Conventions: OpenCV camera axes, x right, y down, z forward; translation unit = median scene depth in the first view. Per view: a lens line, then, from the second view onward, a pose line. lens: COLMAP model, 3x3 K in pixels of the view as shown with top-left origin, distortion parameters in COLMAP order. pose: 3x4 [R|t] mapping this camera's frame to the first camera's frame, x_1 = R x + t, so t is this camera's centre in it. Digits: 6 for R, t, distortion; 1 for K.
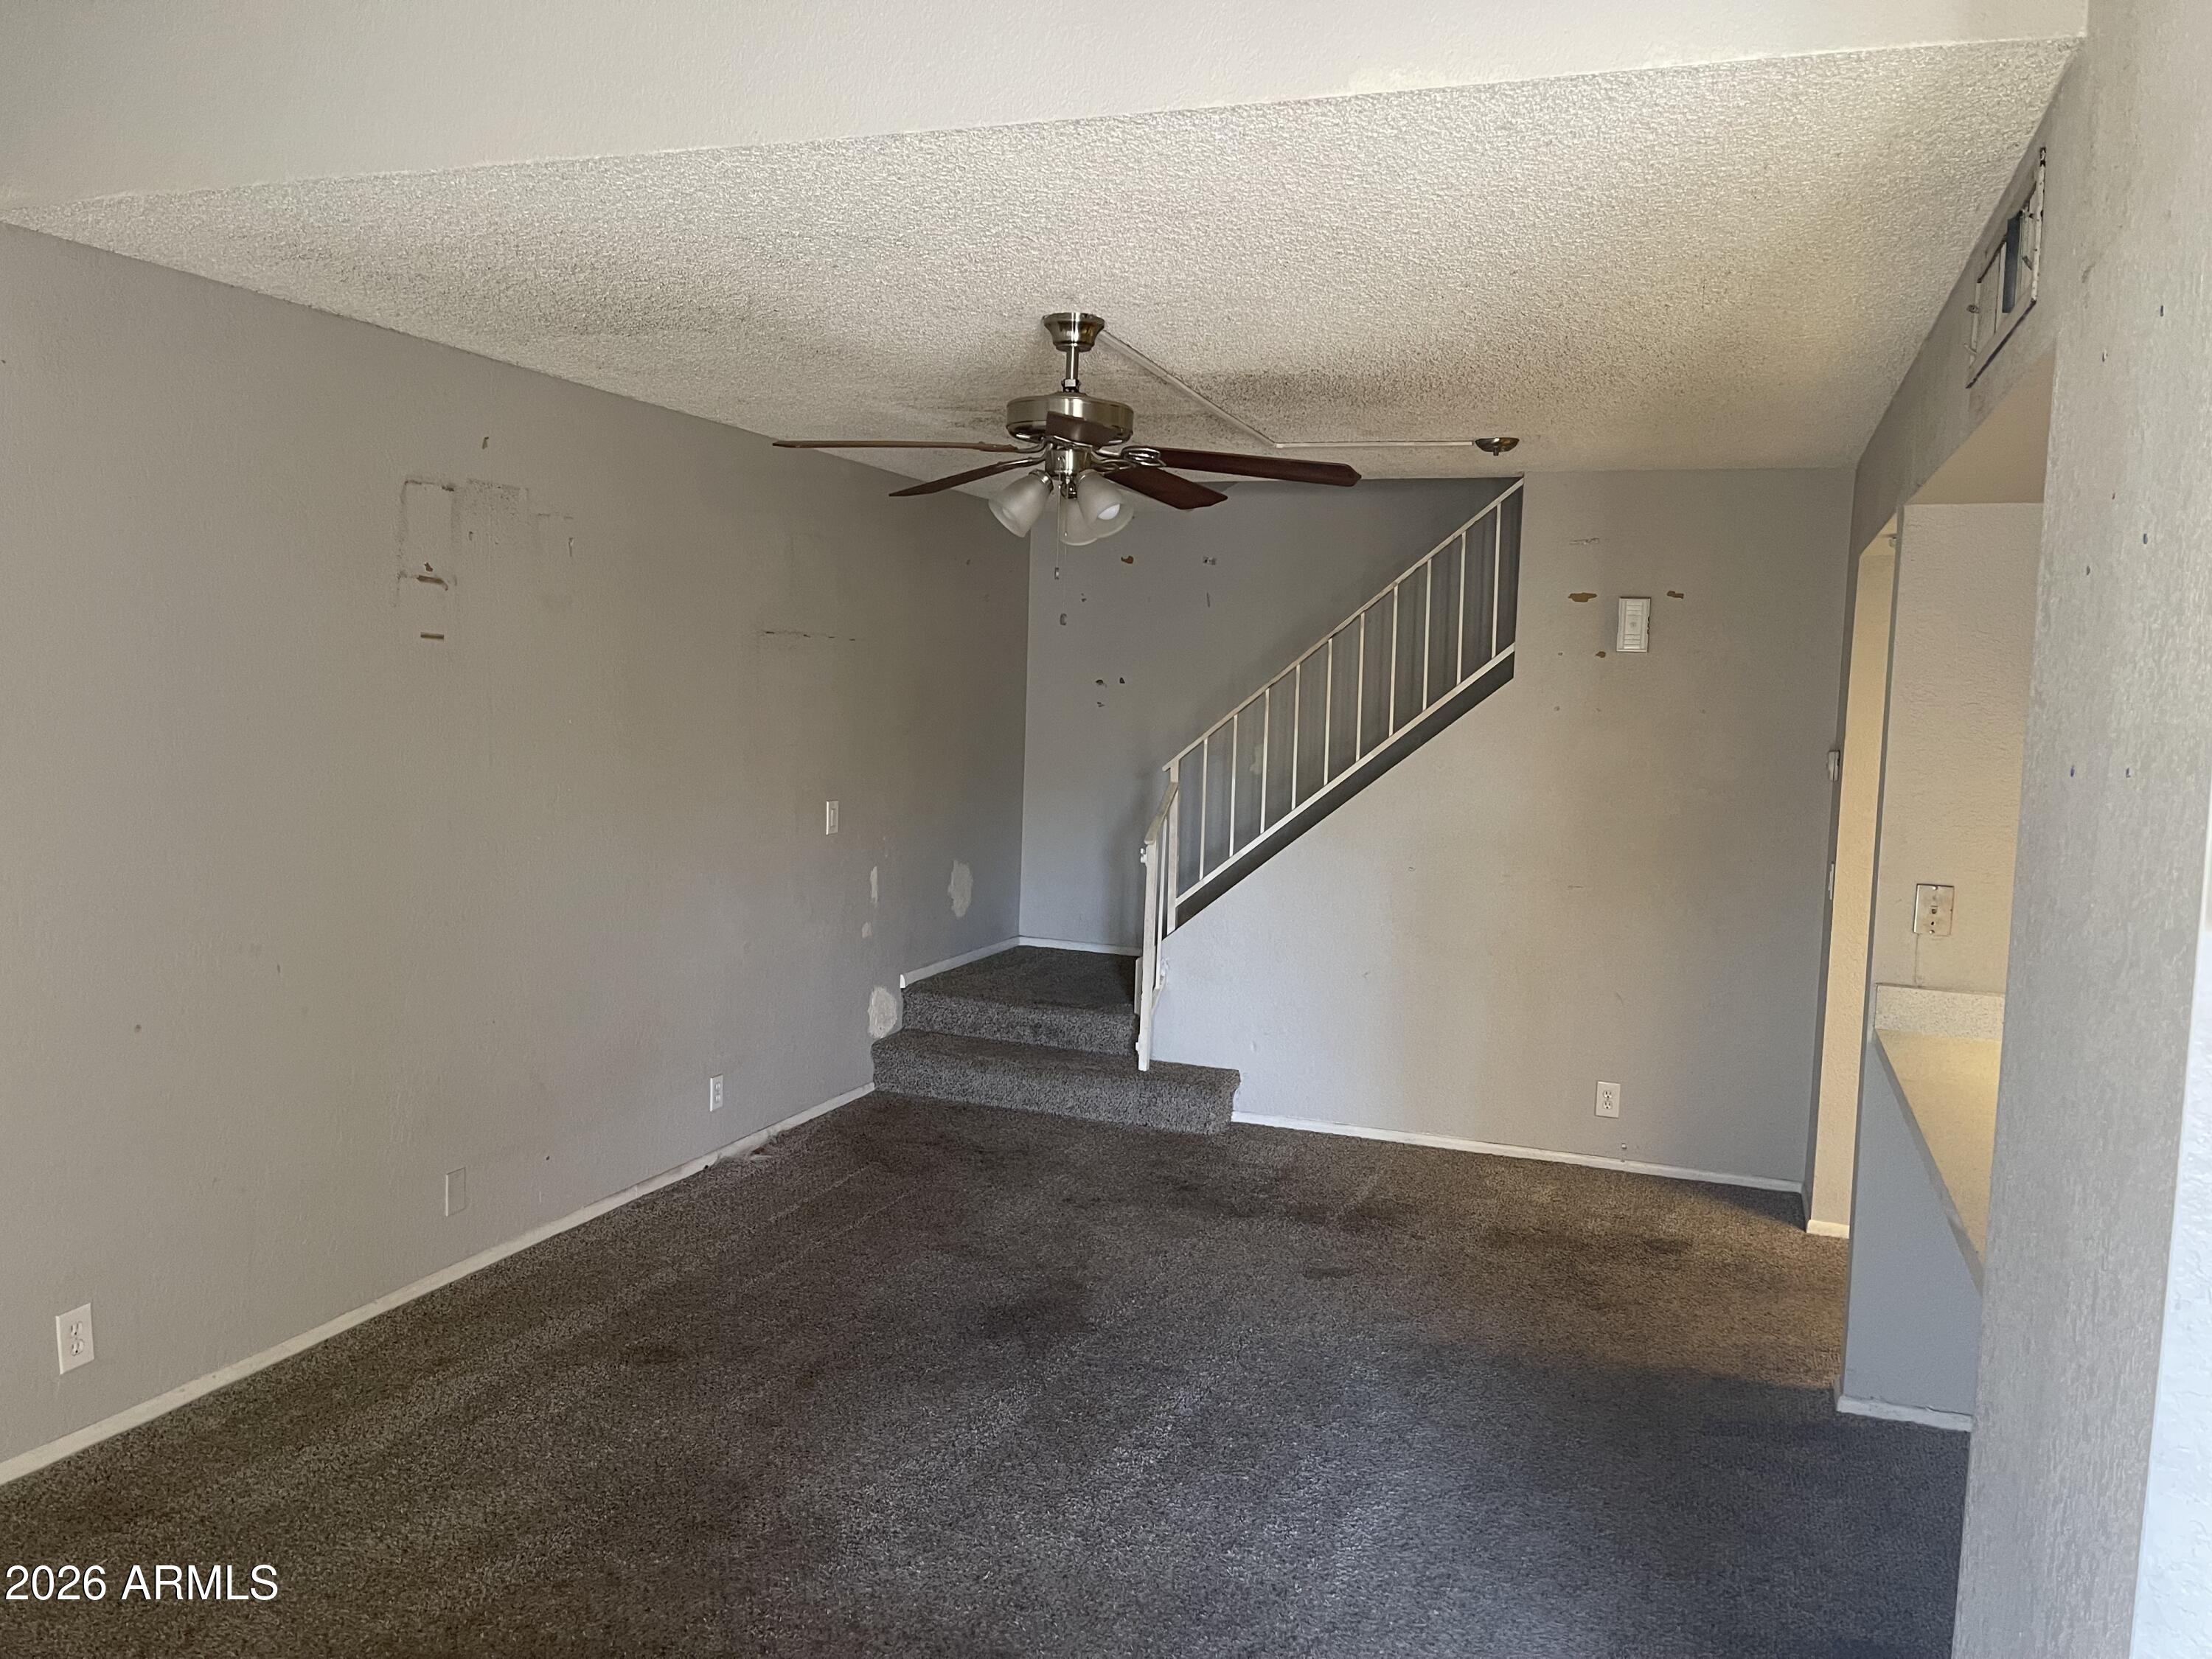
lens RADIAL K [[1591.5, 0, 1106.0], [0, 1591.5, 829.5], [0, 0, 1]] dist [0.012776, -0.041102]
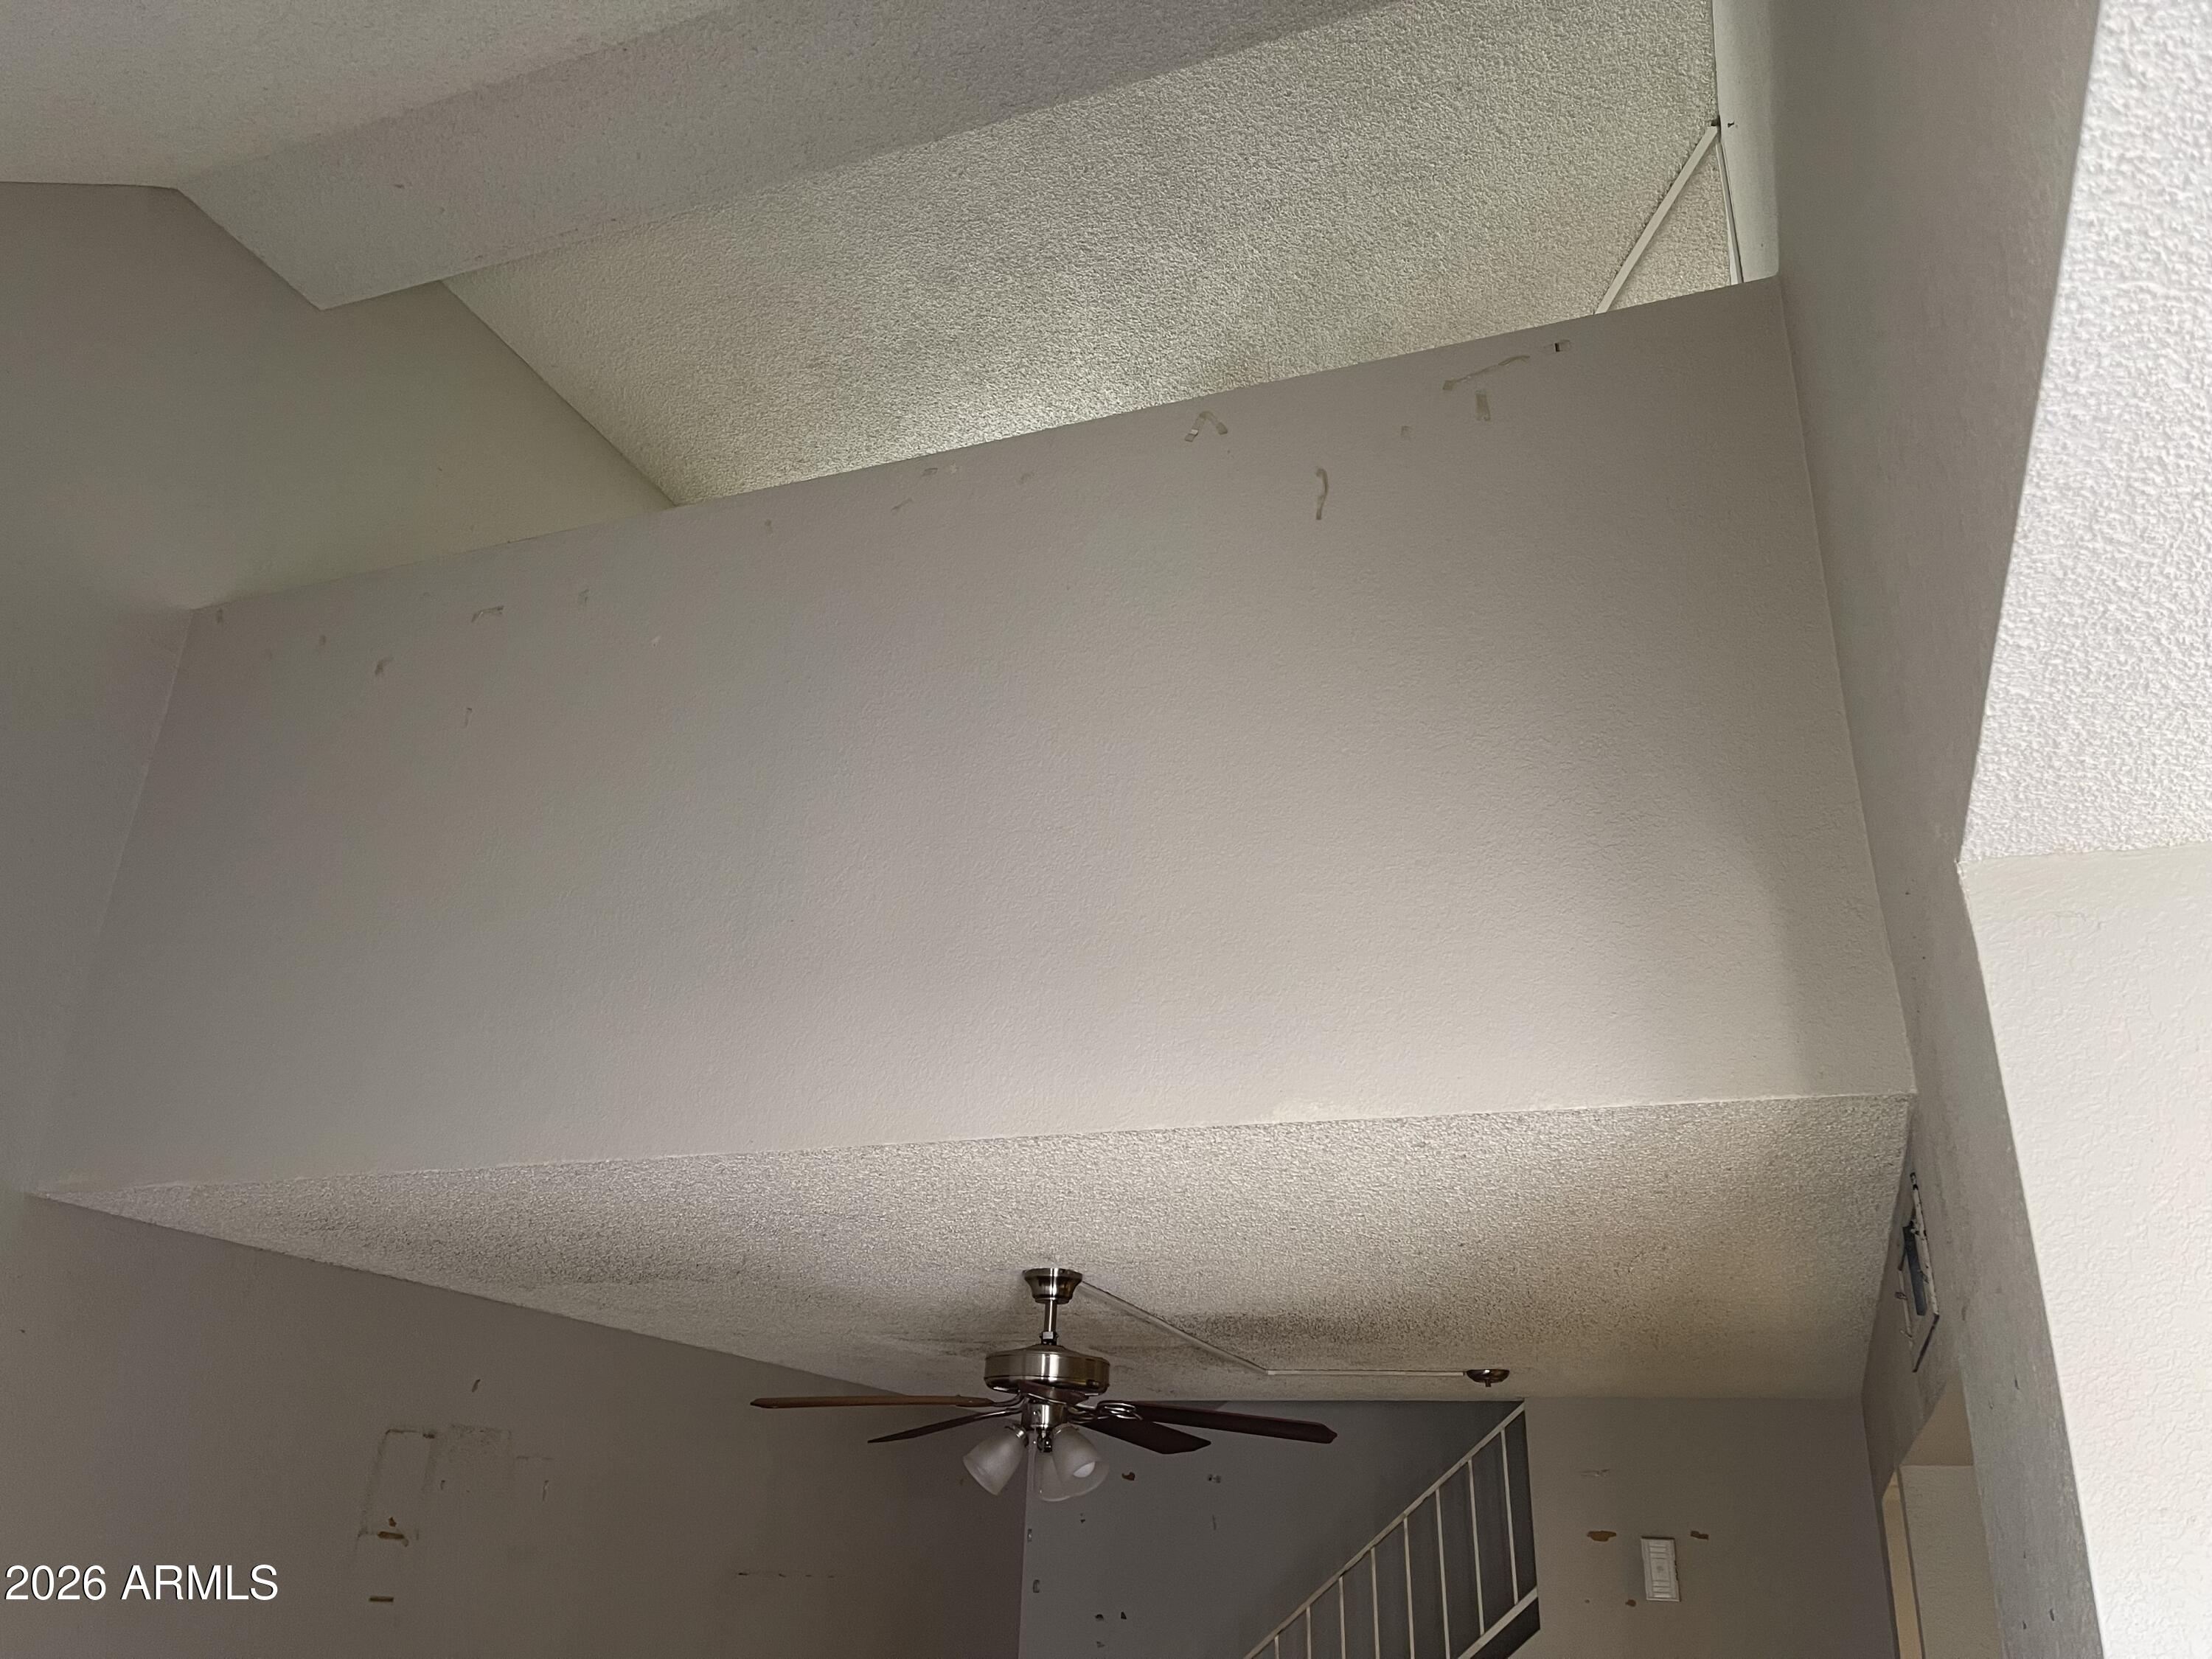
lens RADIAL K [[1619.0, 0, 1106.0], [0, 1619.0, 829.5], [0, 0, 1]] dist [0.005812, -0.004825]
pose [[0.999606, -0.007613, -0.027016, 0.045174], [-0.006343, 0.876355, -0.481625, -0.063216], [0.027342, 0.481606, 0.875961, -0.068536]]
